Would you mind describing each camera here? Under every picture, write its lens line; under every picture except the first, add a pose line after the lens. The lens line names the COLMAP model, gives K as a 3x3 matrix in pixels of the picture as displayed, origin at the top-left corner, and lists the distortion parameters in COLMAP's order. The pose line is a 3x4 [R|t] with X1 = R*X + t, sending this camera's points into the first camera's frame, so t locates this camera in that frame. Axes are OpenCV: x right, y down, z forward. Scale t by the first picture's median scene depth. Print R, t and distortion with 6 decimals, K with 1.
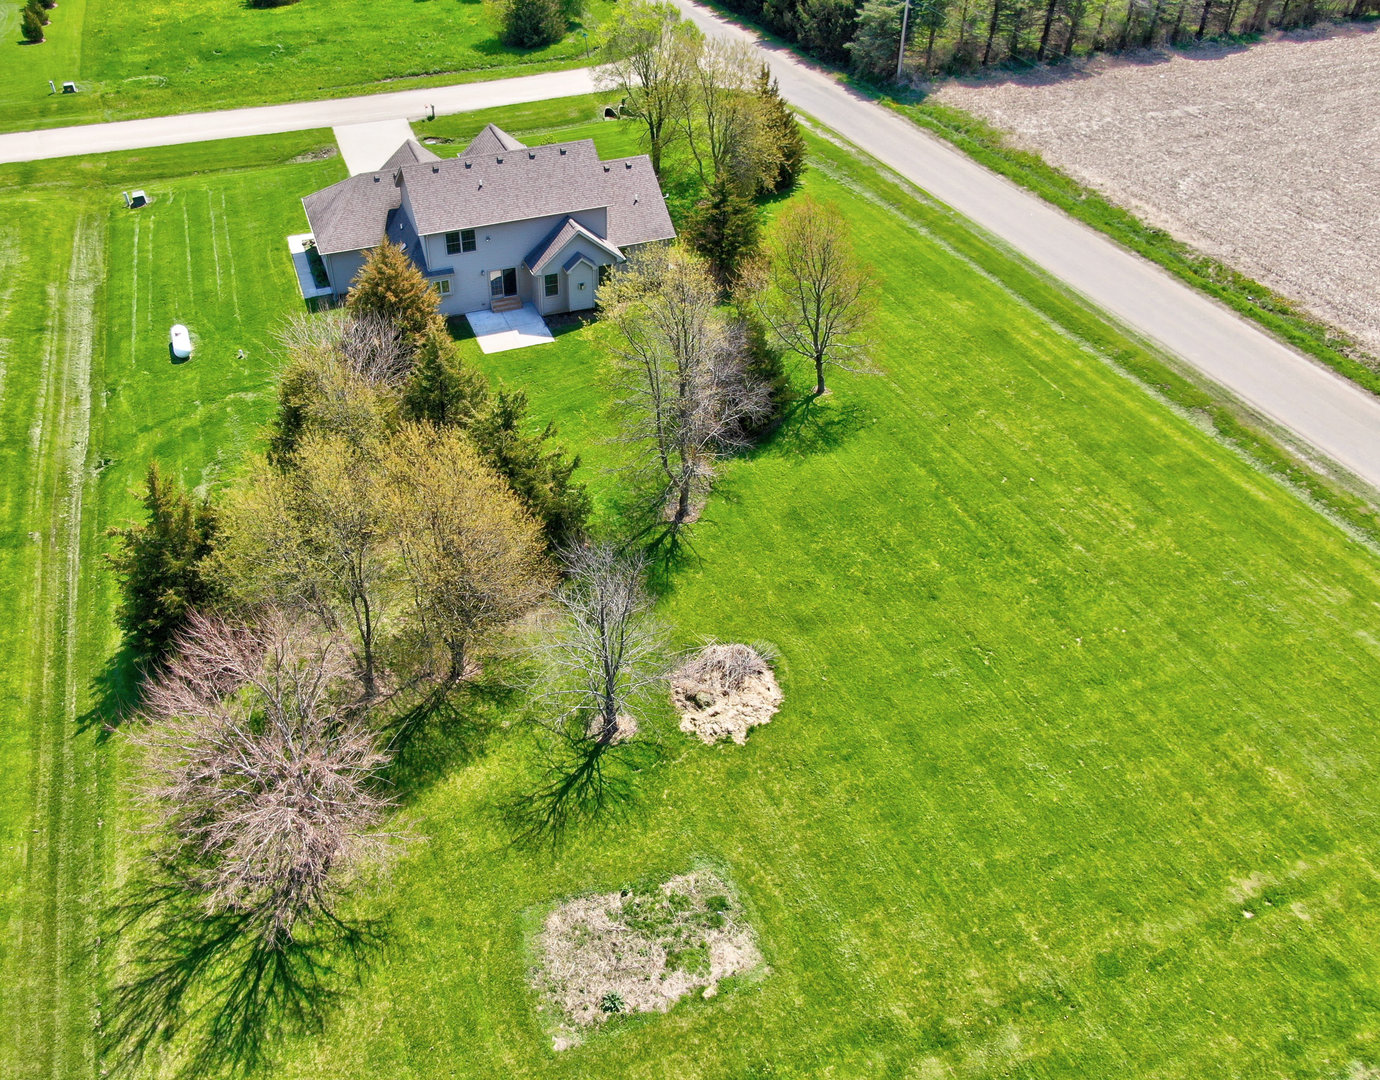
lens RADIAL K [[1091.6, 0, 609.3], [0, 1091.6, 535.4], [0, 0, 1]] dist [-0.020008, 0.005953]
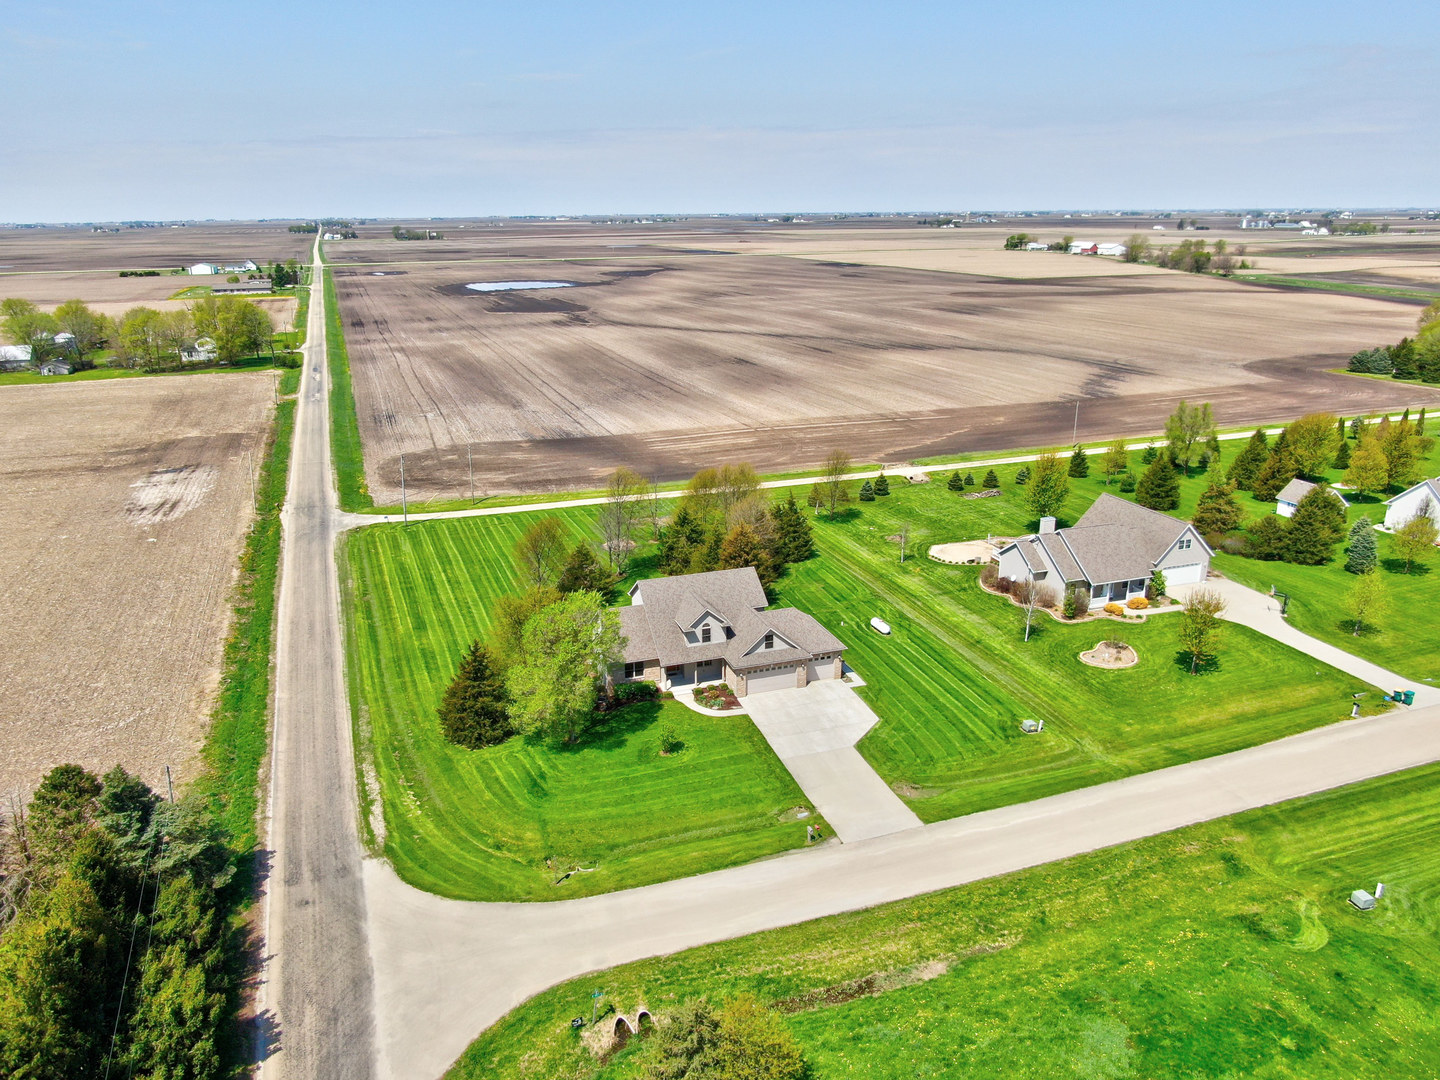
lens RADIAL K [[1039.9, 0, 718.8], [0, 1039.9, 547.3], [0, 0, 1]] dist [-0.024495, 0.011049]
pose [[-0.999851, 0.013098, 0.011272, -0.155549], [0.016448, 0.521226, 0.853260, -1.717720], [0.005301, 0.853318, -0.521363, 1.800351]]
